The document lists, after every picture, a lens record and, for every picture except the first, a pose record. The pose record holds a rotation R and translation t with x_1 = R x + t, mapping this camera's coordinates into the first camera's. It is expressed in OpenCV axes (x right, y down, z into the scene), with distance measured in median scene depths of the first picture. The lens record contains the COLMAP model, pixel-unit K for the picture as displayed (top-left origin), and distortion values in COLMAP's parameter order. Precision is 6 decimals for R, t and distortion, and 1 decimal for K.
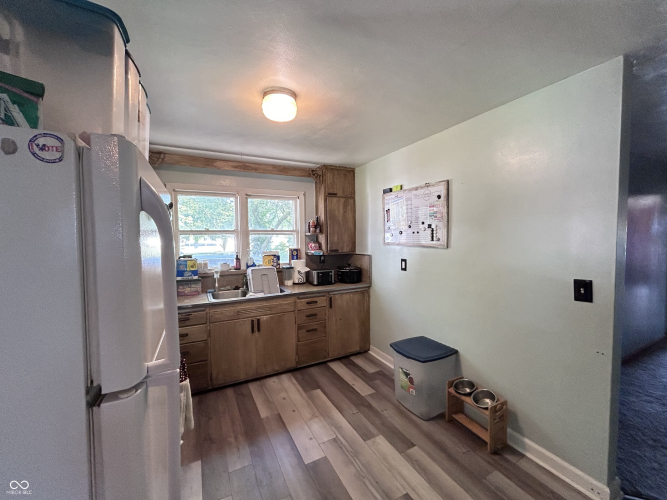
lens RADIAL K [[270.8, 0, 332.0], [0, 270.8, 247.8], [0, 0, 1]] dist [-0.001734, -0.000043]
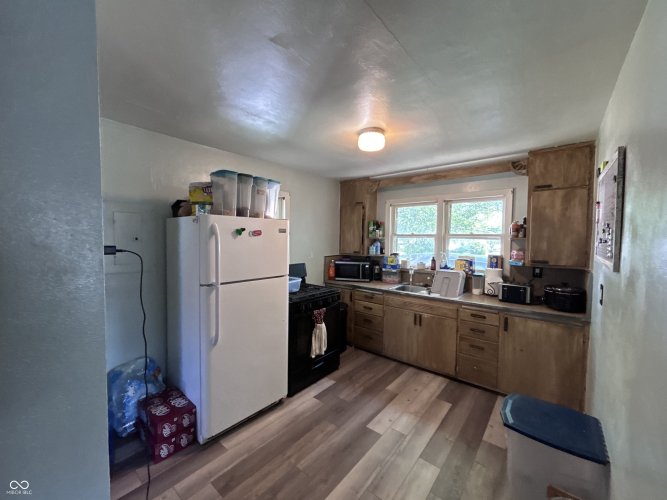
lens RADIAL K [[270.8, 0, 332.0], [0, 270.8, 247.8], [0, 0, 1]] dist [-0.001734, -0.000043]
pose [[0.384191, 0.050760, -0.921857, 0.530838], [-0.053312, 0.998041, 0.032736, -0.024908], [0.921713, 0.036569, 0.386144, 0.197534]]
